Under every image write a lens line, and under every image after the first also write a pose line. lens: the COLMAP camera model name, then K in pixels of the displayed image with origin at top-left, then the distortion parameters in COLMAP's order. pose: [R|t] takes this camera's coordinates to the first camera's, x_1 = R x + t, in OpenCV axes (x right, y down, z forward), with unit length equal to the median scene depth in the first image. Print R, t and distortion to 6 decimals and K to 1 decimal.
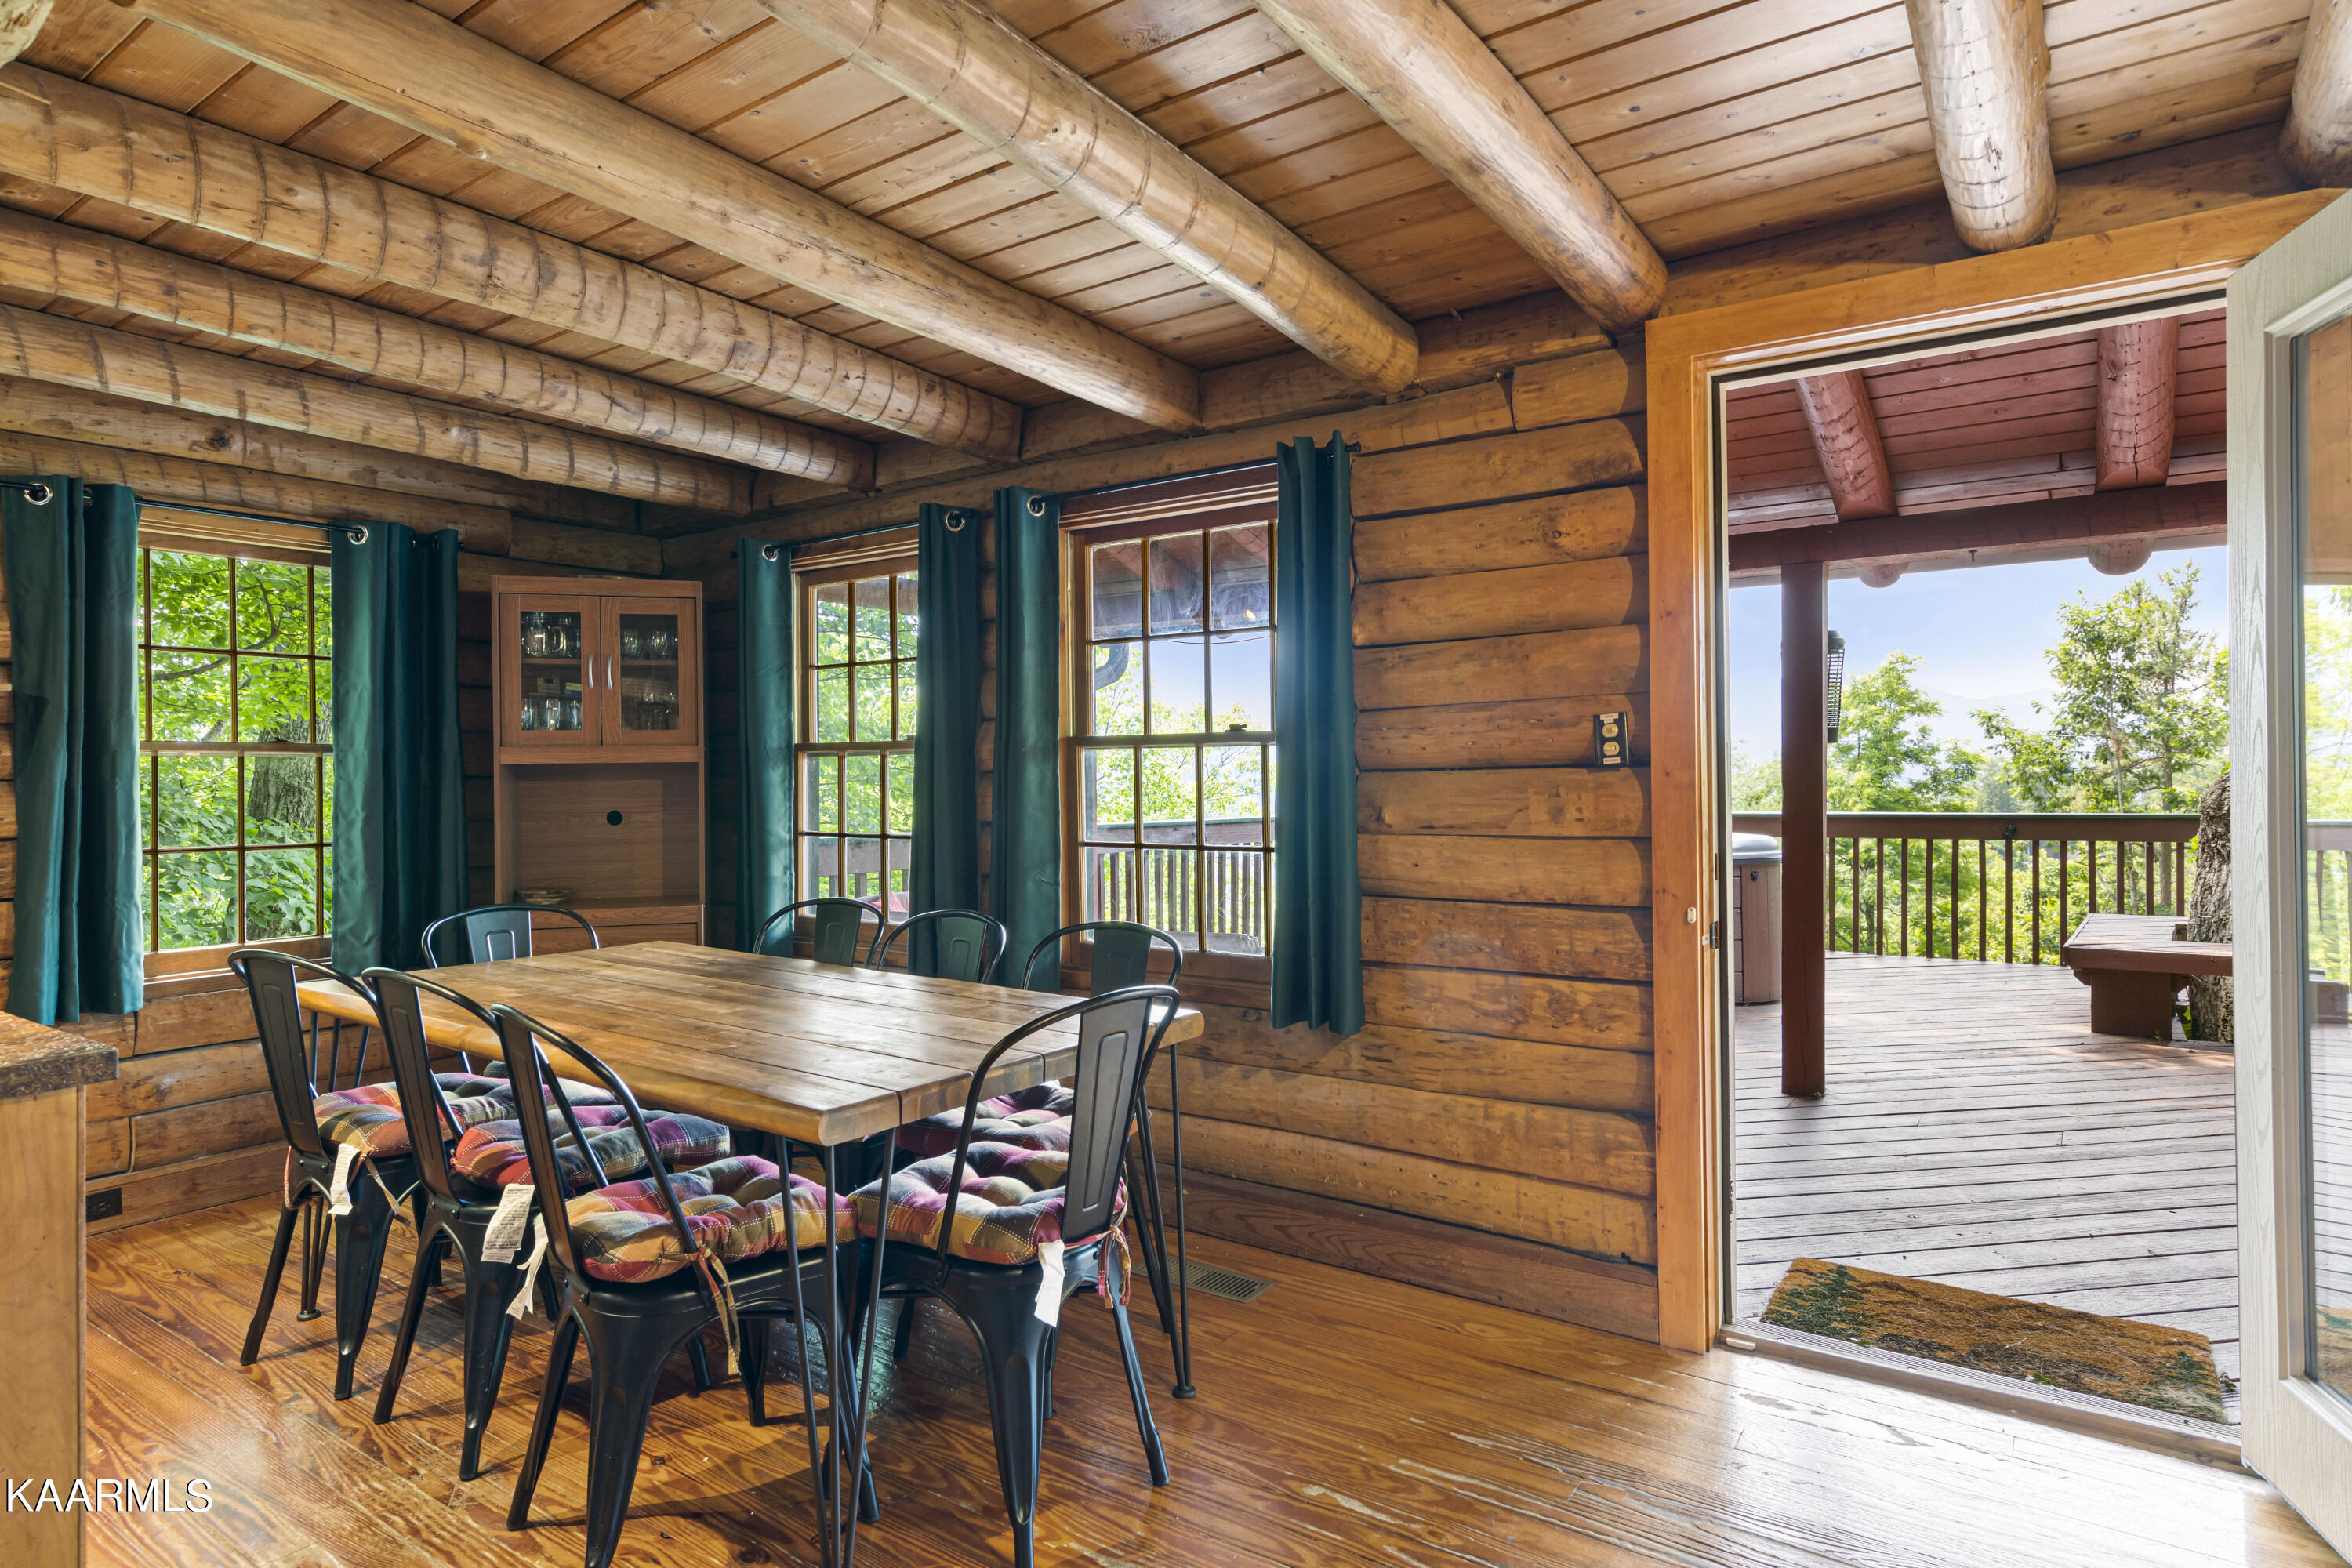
lens RADIAL K [[1297.2, 0, 1163.0], [0, 1297.2, 769.4], [0, 0, 1]] dist [0.010828, 0.002299]
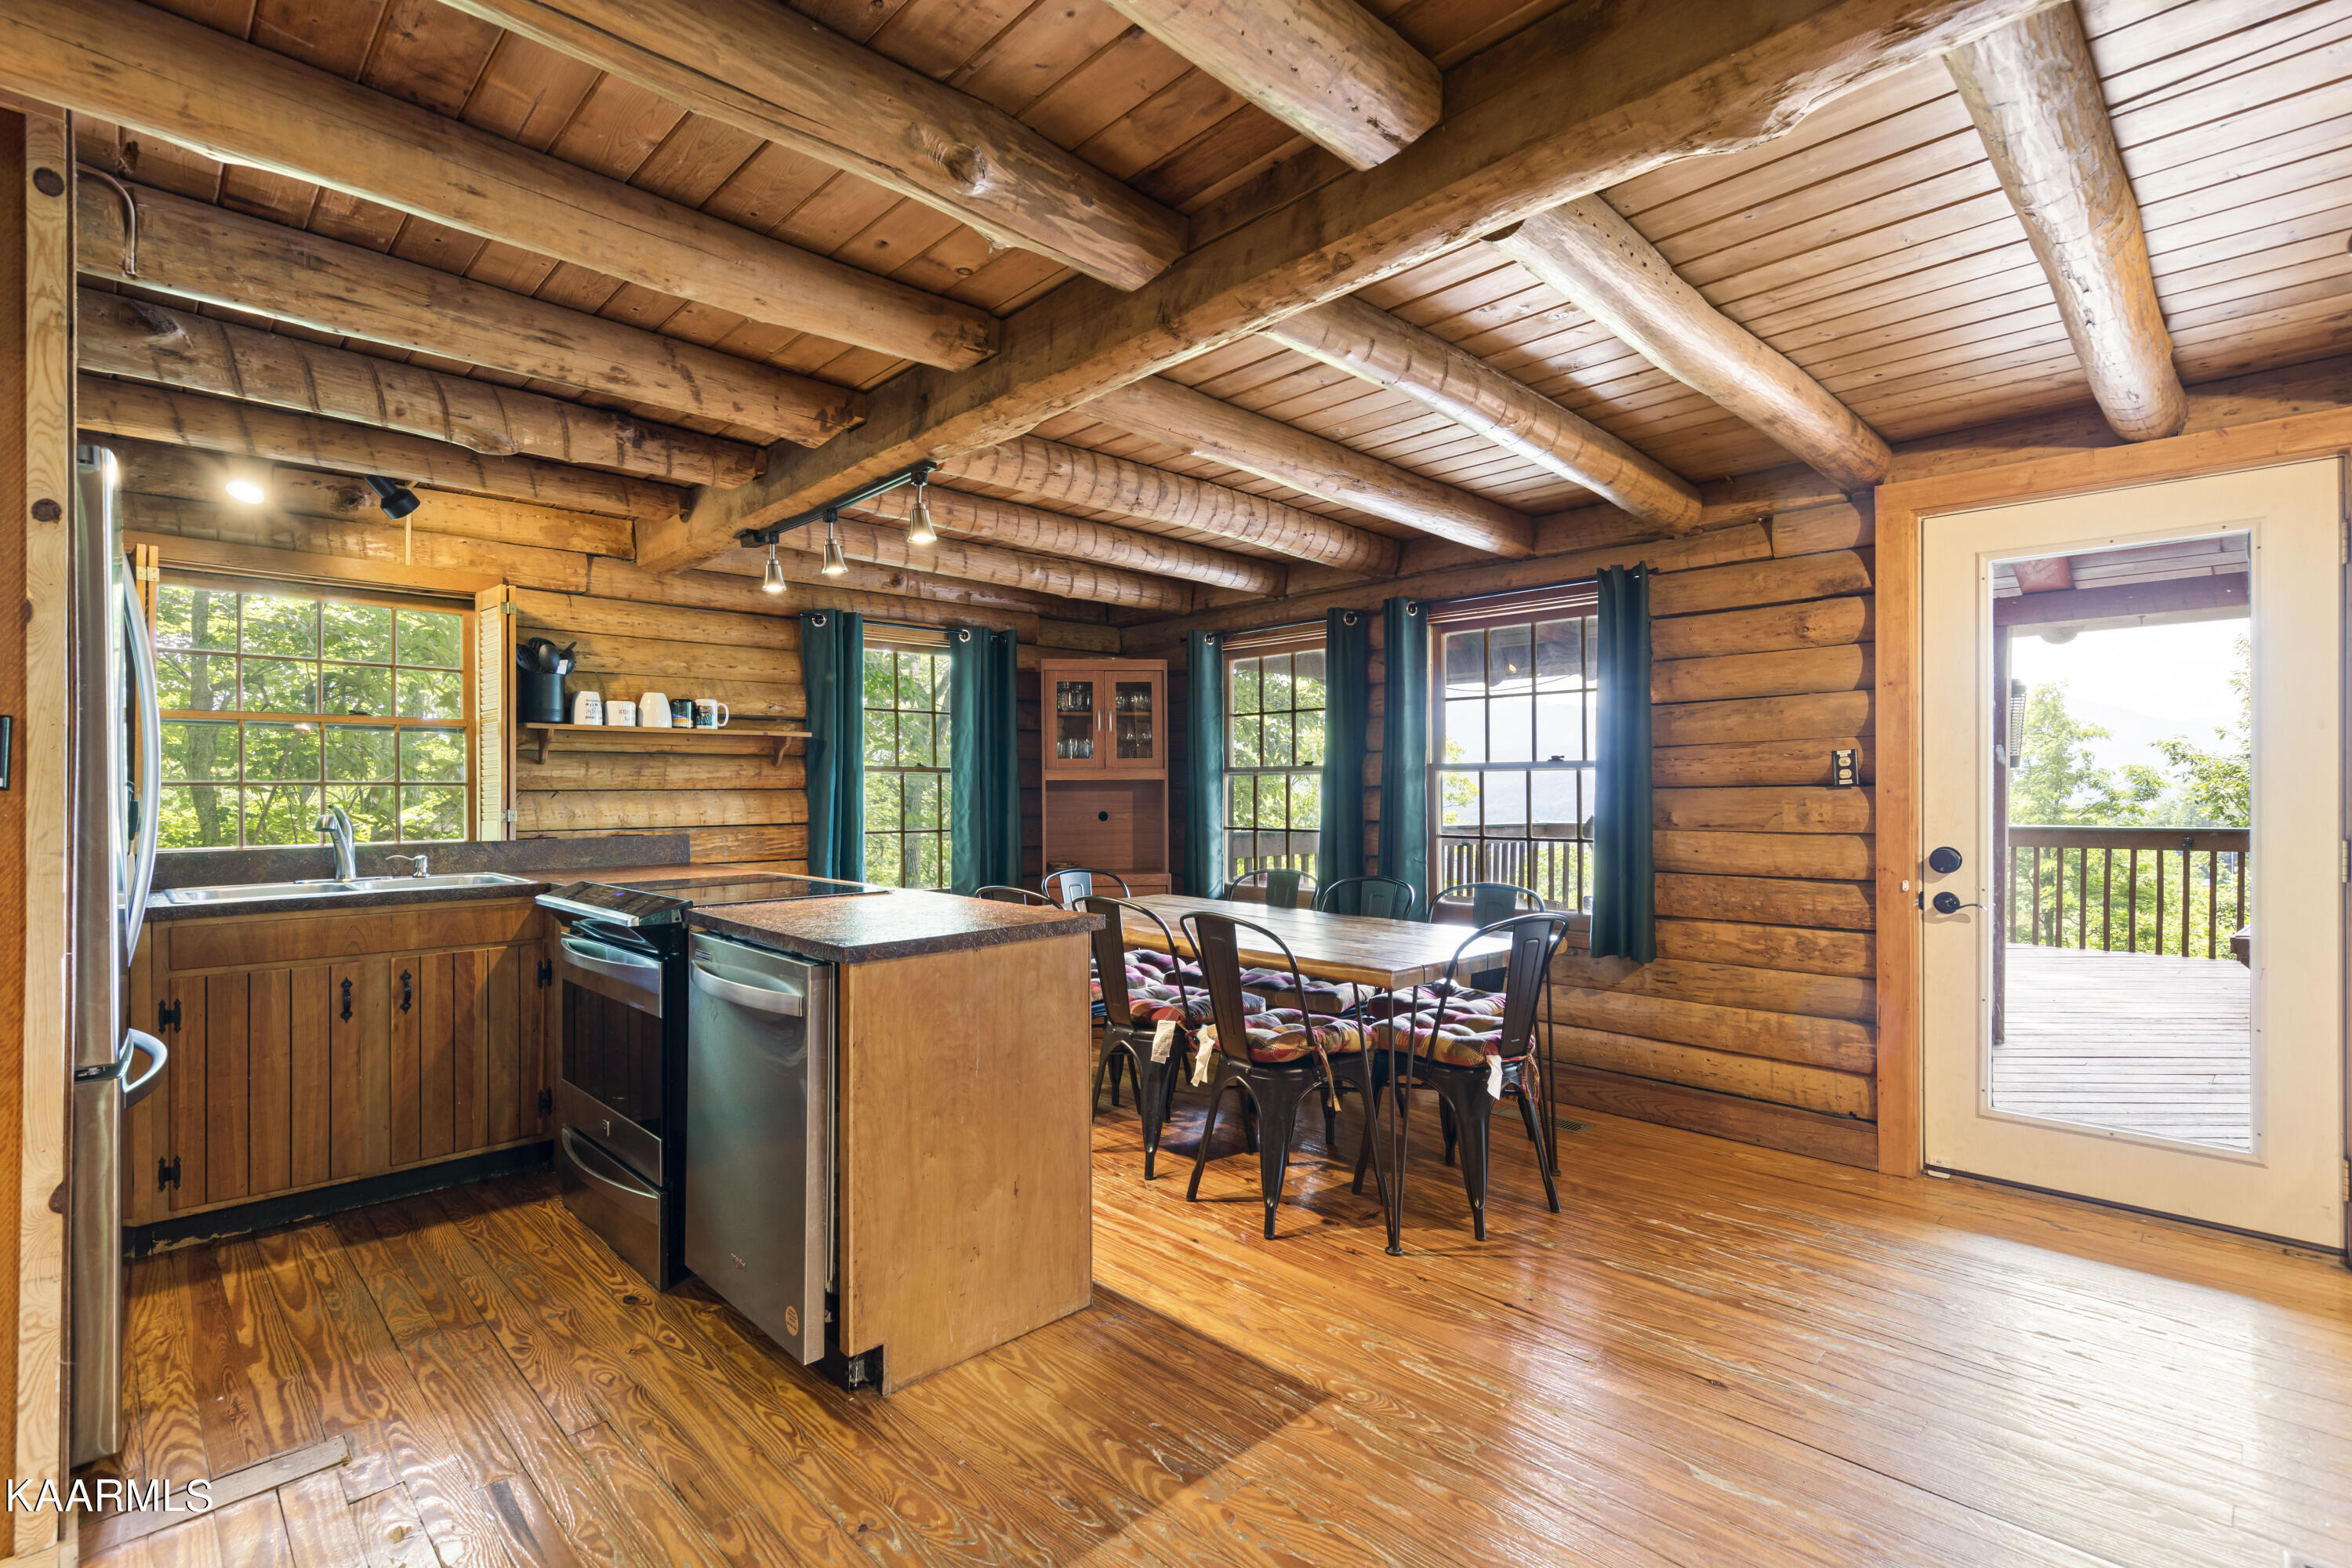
lens RADIAL K [[1090.7, 0, 1165.2], [0, 1090.7, 792.5], [0, 0, 1]] dist [0.012879, -0.001707]
pose [[0.983383, 0.006208, -0.181438, -0.172005], [-0.005038, 0.999963, 0.006910, 0.000973], [0.181474, -0.005882, 0.983378, -0.334435]]
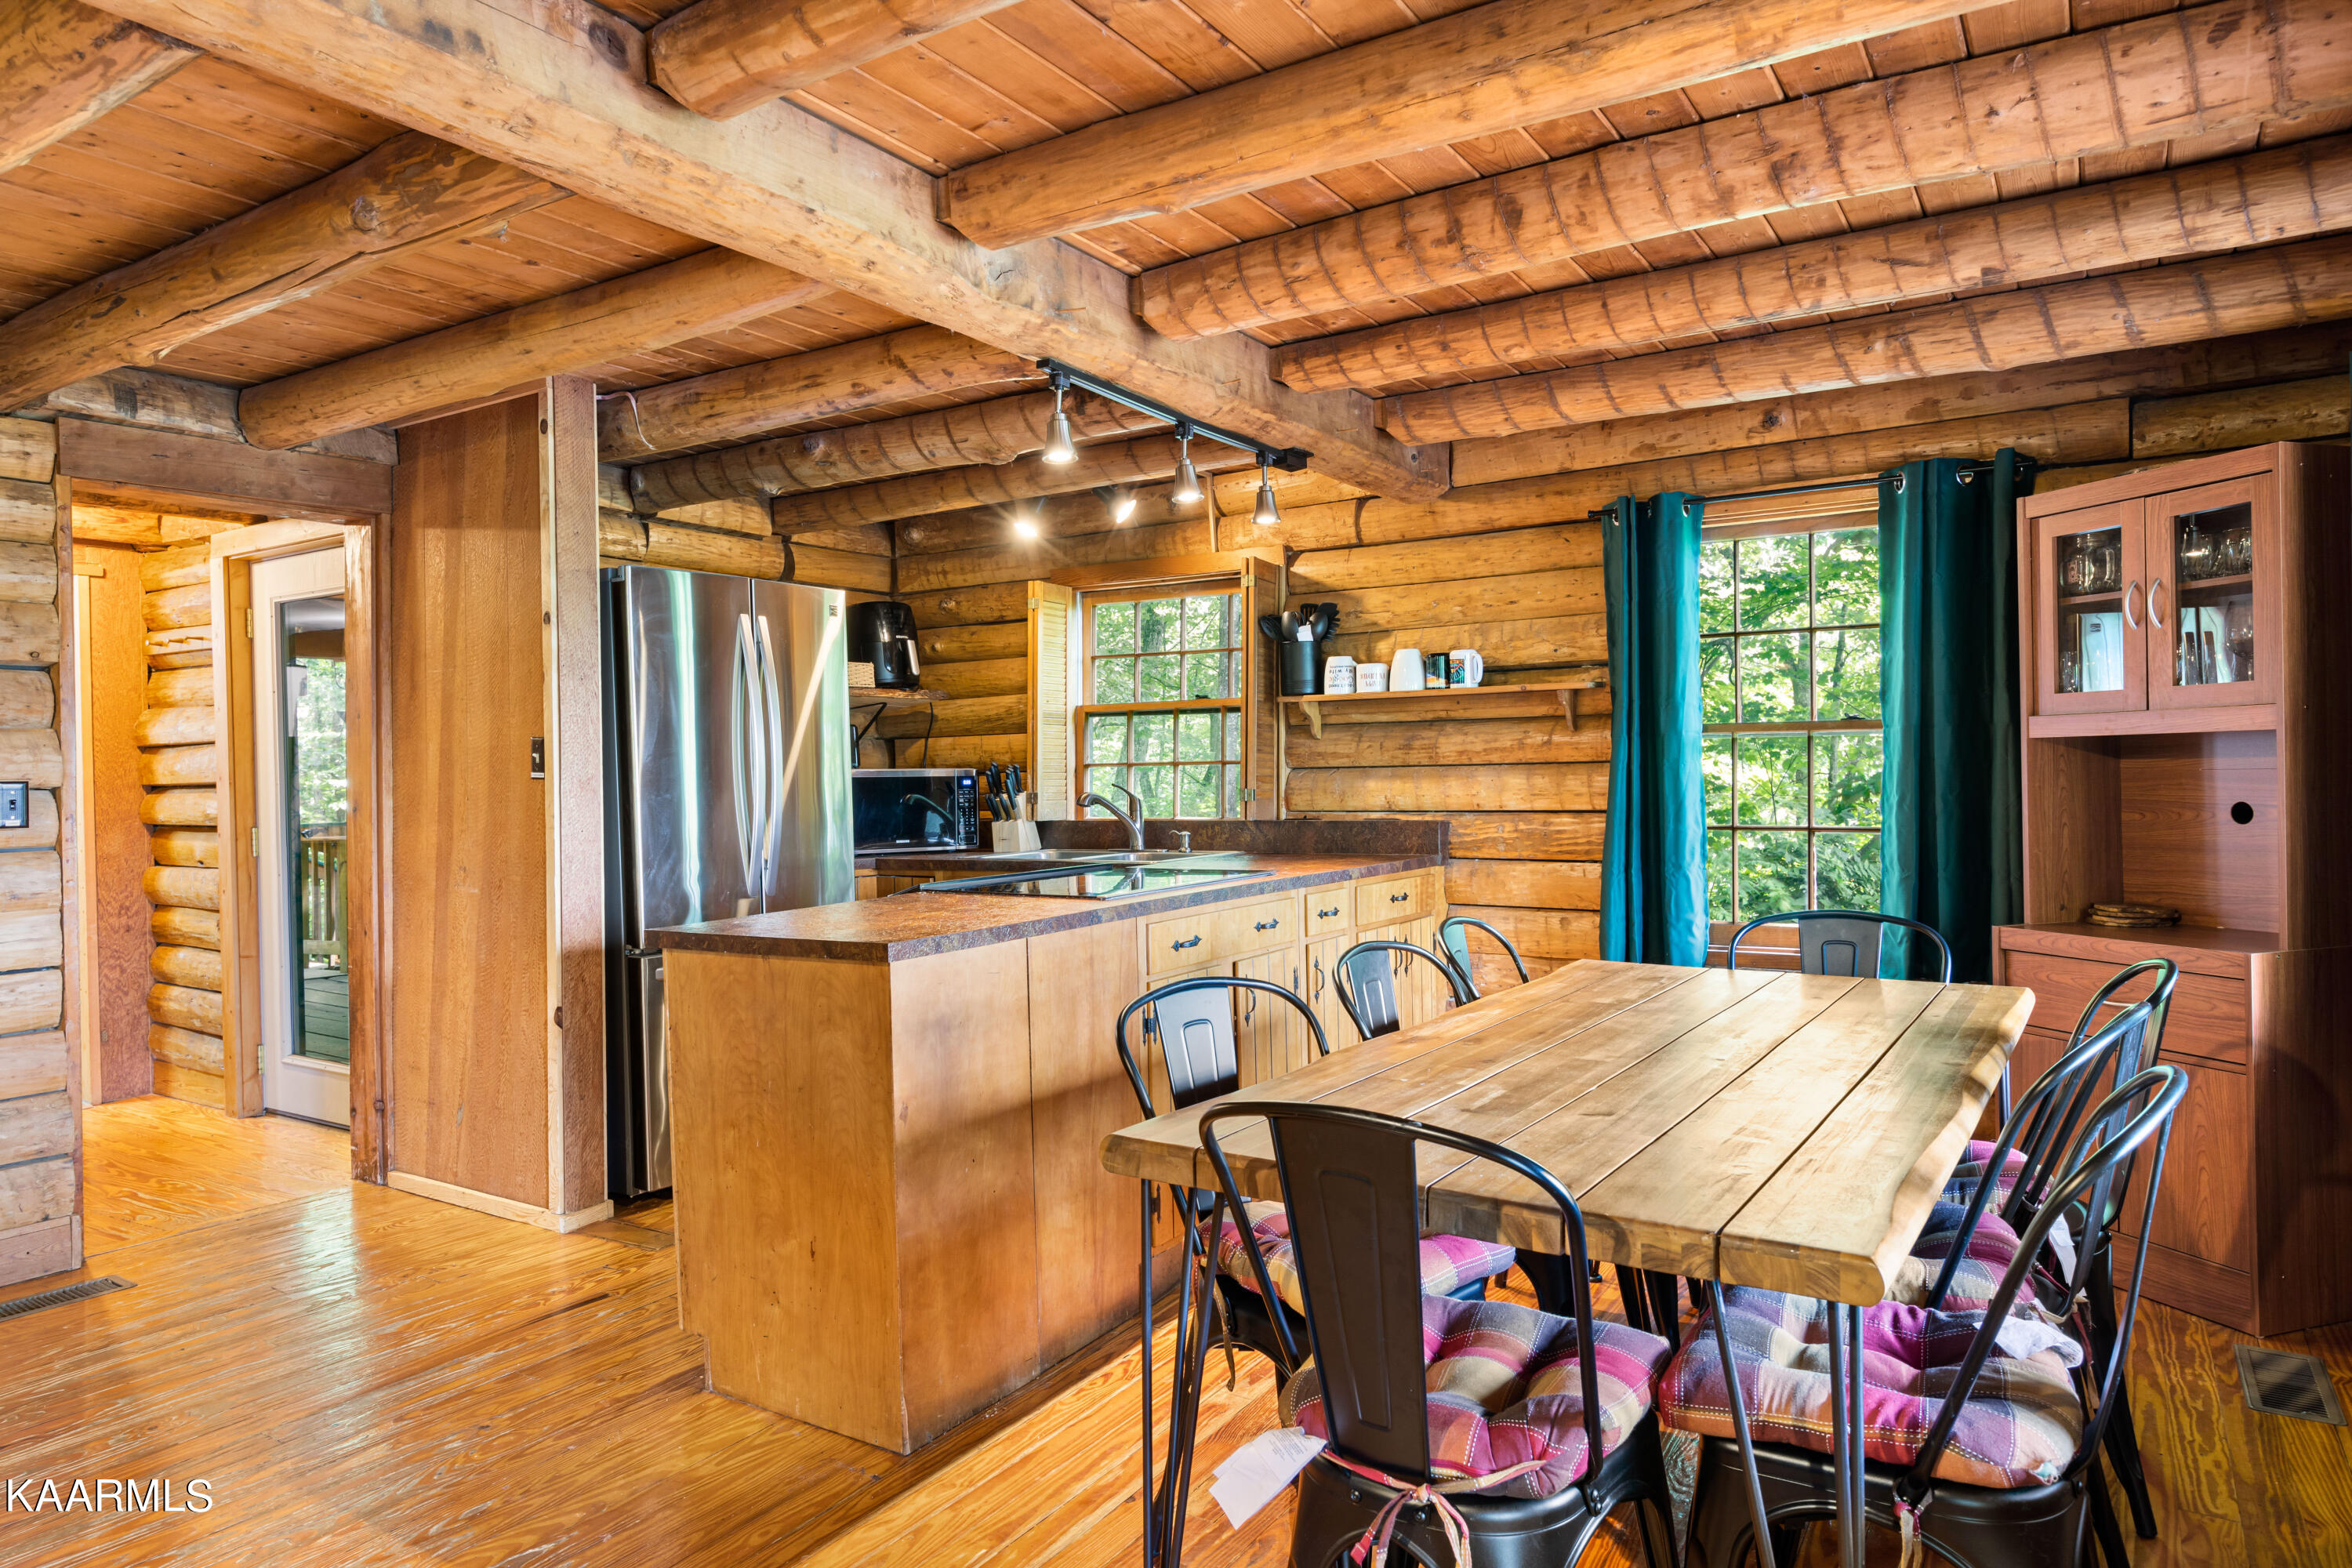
lens RADIAL K [[1450.6, 0, 1165.5], [0, 1450.6, 789.5], [0, 0, 1]] dist [0.005862, 0.005589]
pose [[0.040163, 0.021377, -0.998964, 0.451509], [0.018648, 0.999581, 0.022140, -0.003033], [0.999019, -0.019518, 0.039747, 0.581738]]
